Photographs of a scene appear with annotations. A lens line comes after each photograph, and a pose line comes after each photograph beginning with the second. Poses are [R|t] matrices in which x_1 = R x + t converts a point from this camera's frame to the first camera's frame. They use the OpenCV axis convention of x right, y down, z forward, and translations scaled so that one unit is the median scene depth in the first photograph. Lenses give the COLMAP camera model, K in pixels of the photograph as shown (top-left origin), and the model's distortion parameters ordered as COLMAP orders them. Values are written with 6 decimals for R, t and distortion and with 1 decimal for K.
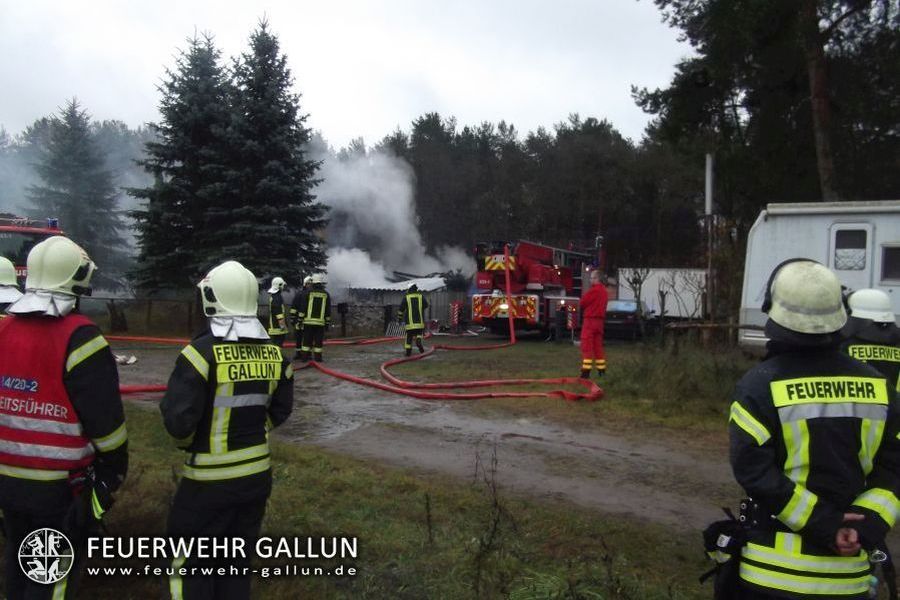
lens RADIAL K [[734.9, 0, 450.1], [0, 734.9, 297.3], [0, 0, 1]] dist [0.051672, 0.002568]
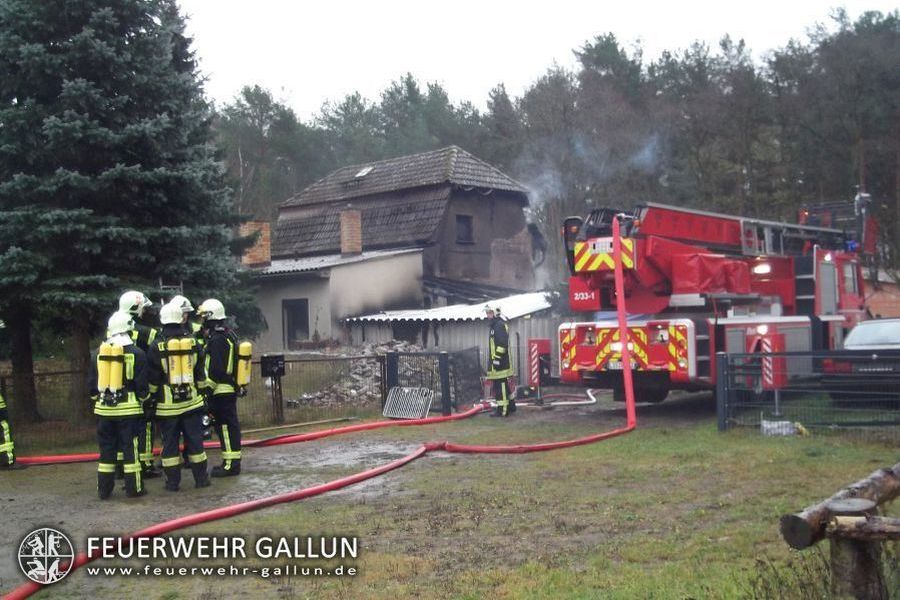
lens RADIAL K [[959.1, 0, 449.5], [0, 959.1, 299.2], [0, 0, 1]] dist [-0.025443, 0.000000]
pose [[0.958567, -0.055808, -0.279347, 0.141162], [0.048993, 0.998308, -0.031324, -0.003782], [0.280622, 0.016340, 0.959679, 0.376274]]
